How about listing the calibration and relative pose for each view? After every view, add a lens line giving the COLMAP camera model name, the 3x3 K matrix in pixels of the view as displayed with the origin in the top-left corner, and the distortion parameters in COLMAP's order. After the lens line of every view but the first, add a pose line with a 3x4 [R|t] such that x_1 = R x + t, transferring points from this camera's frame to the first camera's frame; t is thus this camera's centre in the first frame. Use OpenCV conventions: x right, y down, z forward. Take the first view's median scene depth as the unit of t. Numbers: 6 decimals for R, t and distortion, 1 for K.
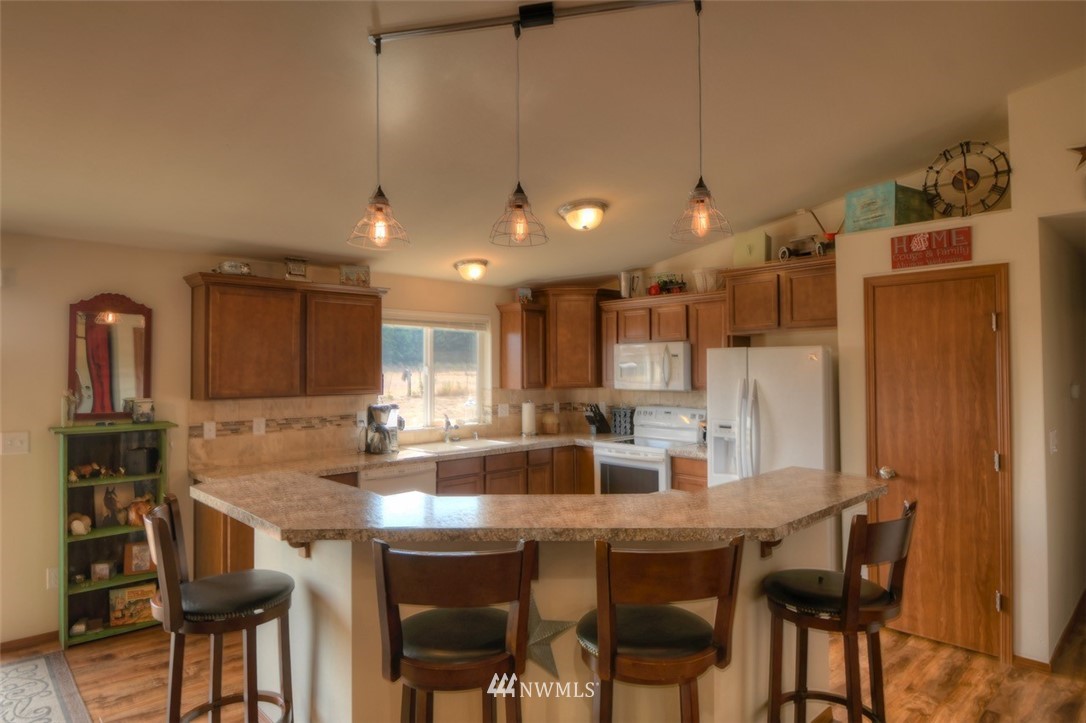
lens RADIAL K [[625.9, 0, 543.0], [0, 625.9, 361.5], [0, 0, 1]] dist [0.023245, -0.030142]
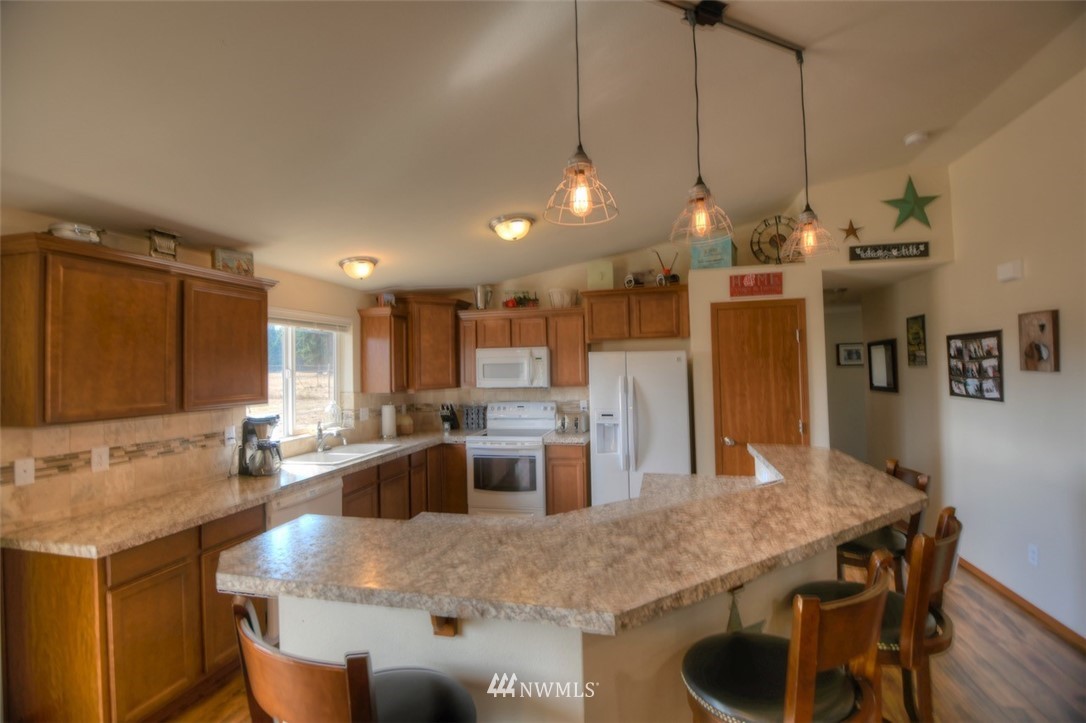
lens RADIAL K [[479.0, 0, 543.0], [0, 479.0, 361.5], [0, 0, 1]] dist [0.009955, -0.022768]
pose [[0.838237, -0.004130, 0.545291, -0.330518], [0.008625, 0.999947, -0.005685, -0.000171], [-0.545238, 0.009468, 0.838228, 0.274662]]
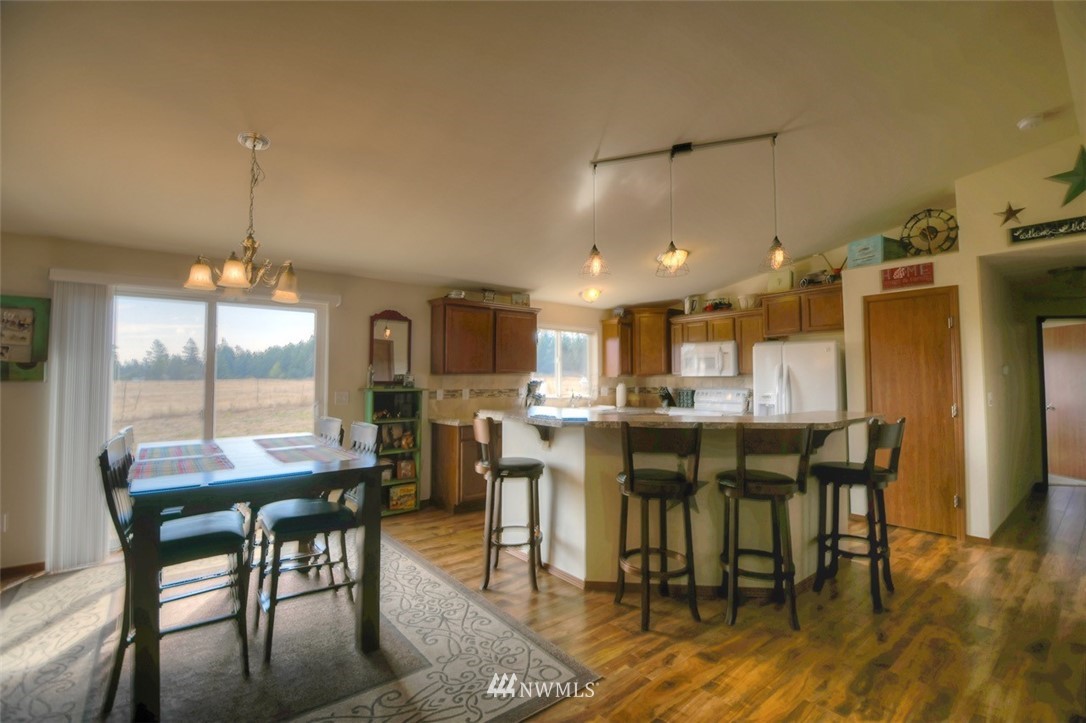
lens RADIAL K [[479.0, 0, 543.0], [0, 479.0, 361.5], [0, 0, 1]] dist [0.009955, -0.022768]
pose [[0.996570, 0.000357, -0.082757, -0.156249], [-0.002580, 0.999639, -0.026751, 0.054471], [0.082717, 0.026872, 0.996211, -0.214122]]
